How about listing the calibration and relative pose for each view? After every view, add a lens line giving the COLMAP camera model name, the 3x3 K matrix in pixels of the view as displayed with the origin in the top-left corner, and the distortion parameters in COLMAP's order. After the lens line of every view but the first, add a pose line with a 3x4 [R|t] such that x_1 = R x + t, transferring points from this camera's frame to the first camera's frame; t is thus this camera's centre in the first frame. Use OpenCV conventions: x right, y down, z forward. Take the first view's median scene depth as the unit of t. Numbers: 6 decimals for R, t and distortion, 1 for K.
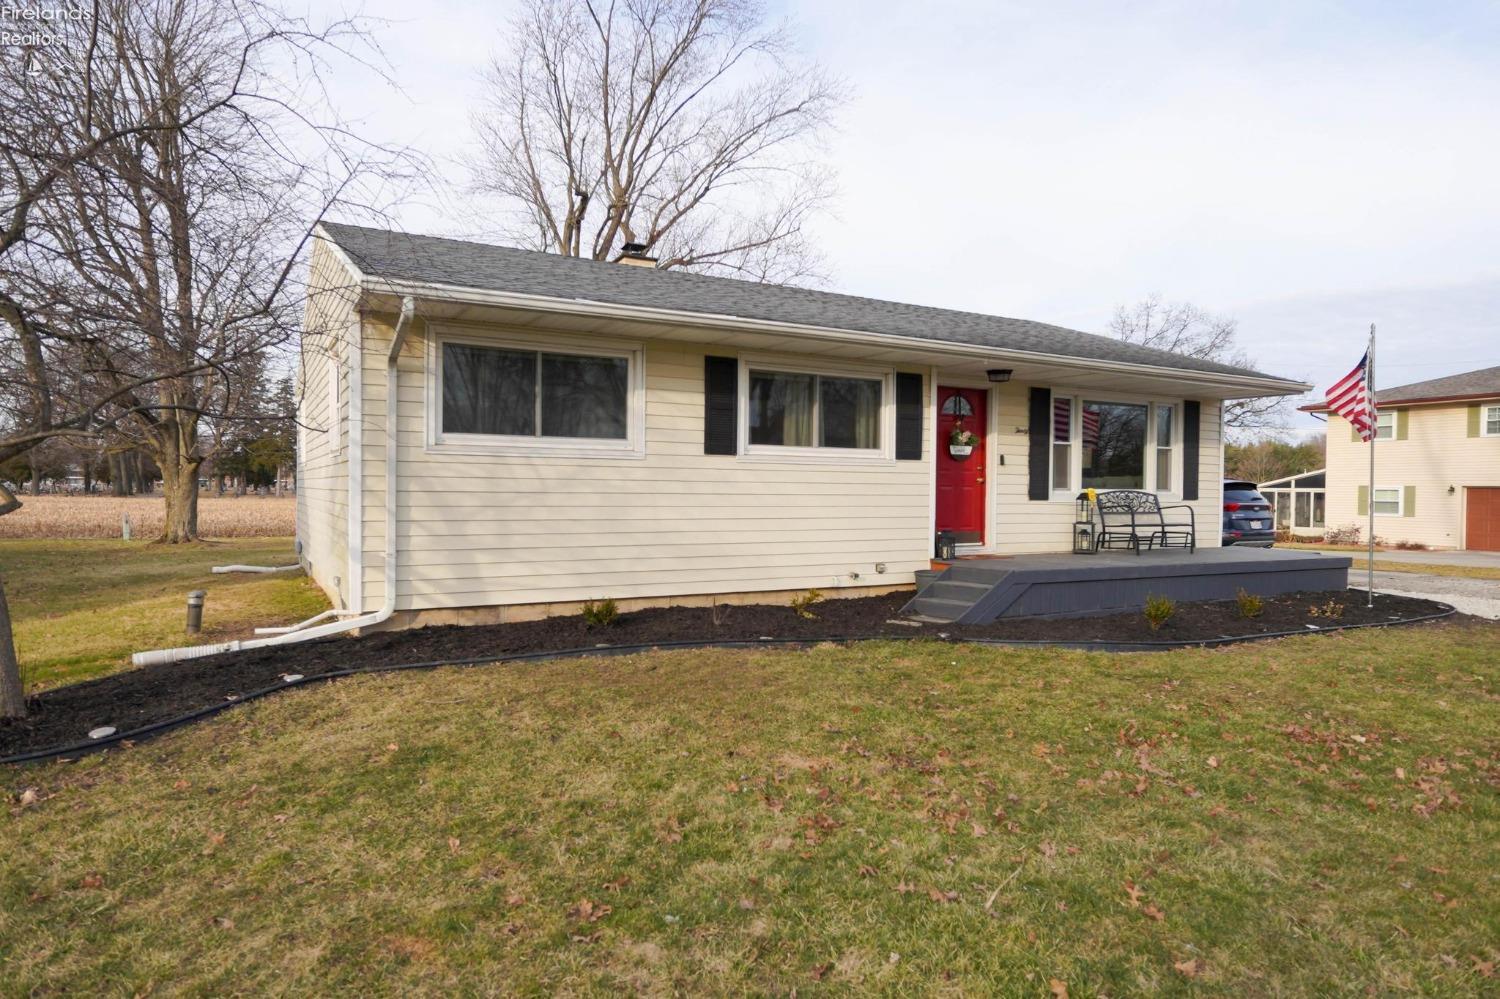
lens RADIAL K [[915.3, 0, 750.0], [0, 915.3, 499.5], [0, 0, 1]] dist [-0.001037, -0.000487]
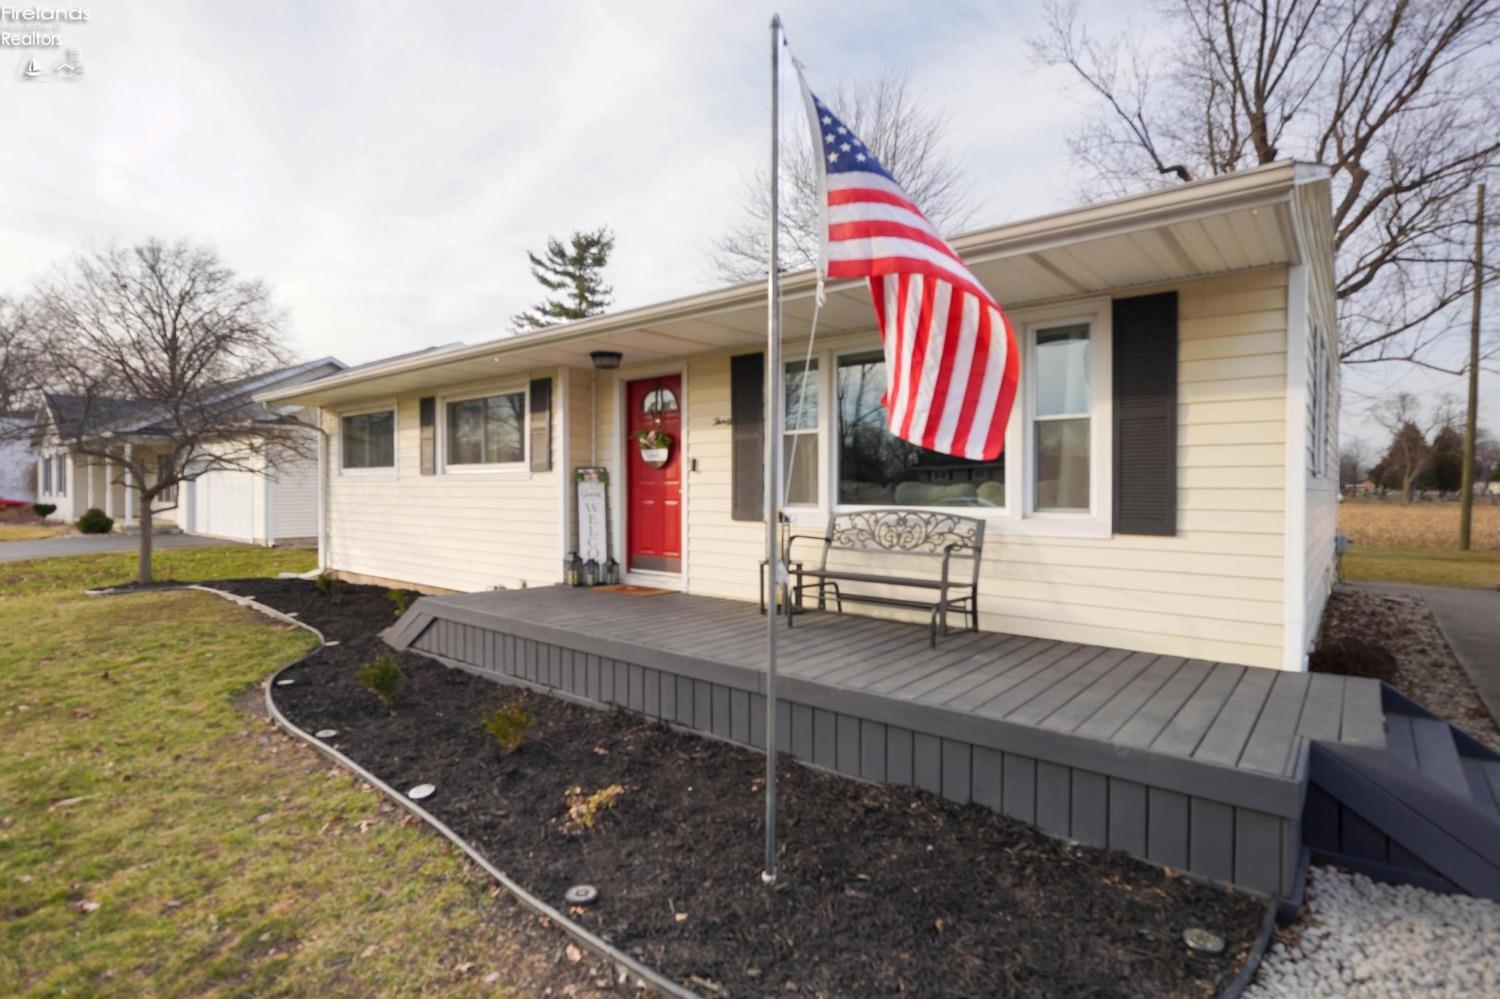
lens RADIAL K [[743.9, 0, 750.0], [0, 743.9, 499.5], [0, 0, 1]] dist [-0.001309, -0.000055]
pose [[0.357080, 0.006391, -0.934052, 0.951567], [-0.007610, 0.999963, 0.003933, -0.020187], [0.934043, 0.005703, 0.357115, 0.929990]]
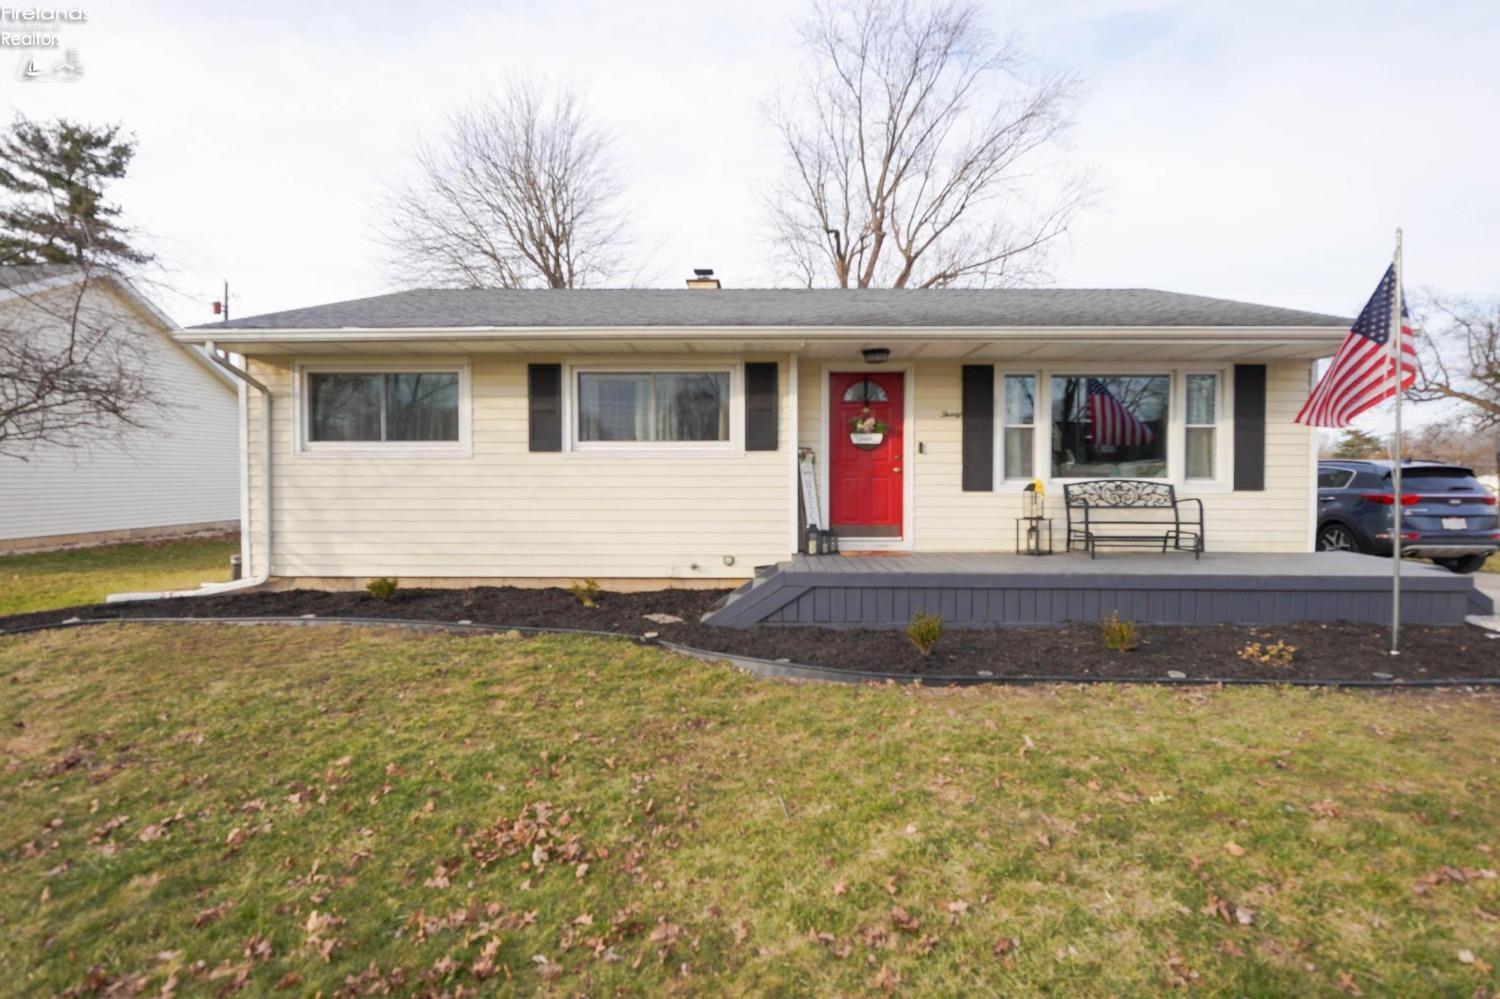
lens RADIAL K [[749.0, 0, 746.2], [0, 749.0, 482.4], [0, 0, 1]] dist [-0.003719, 0.000093]
pose [[0.863118, -0.007356, -0.504949, 0.561724], [0.002731, 0.999947, -0.009899, -0.001913], [0.504995, 0.007165, 0.863092, 0.302398]]
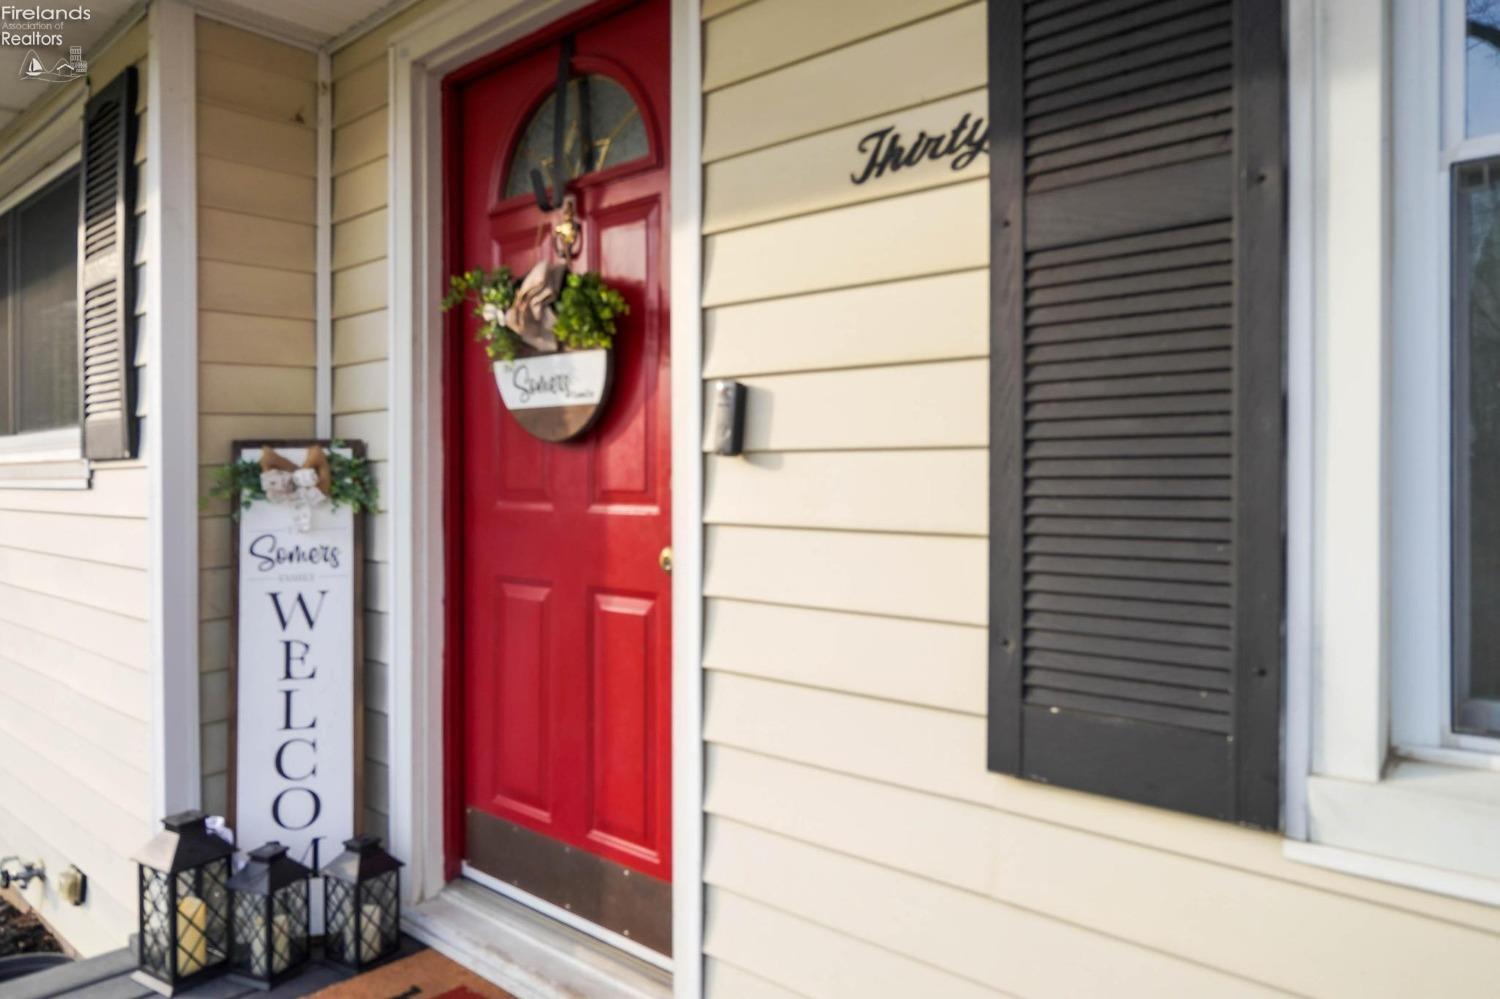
lens RADIAL K [[973.9, 0, 752.5], [0, 973.9, 479.8], [0, 0, 1]] dist [-0.028626, -0.000101]
pose [[0.338724, -0.003166, -0.940881, 0.458206], [-0.002098, 0.999989, -0.004120, -0.037762], [0.940884, 0.003370, 0.338713, 1.070059]]
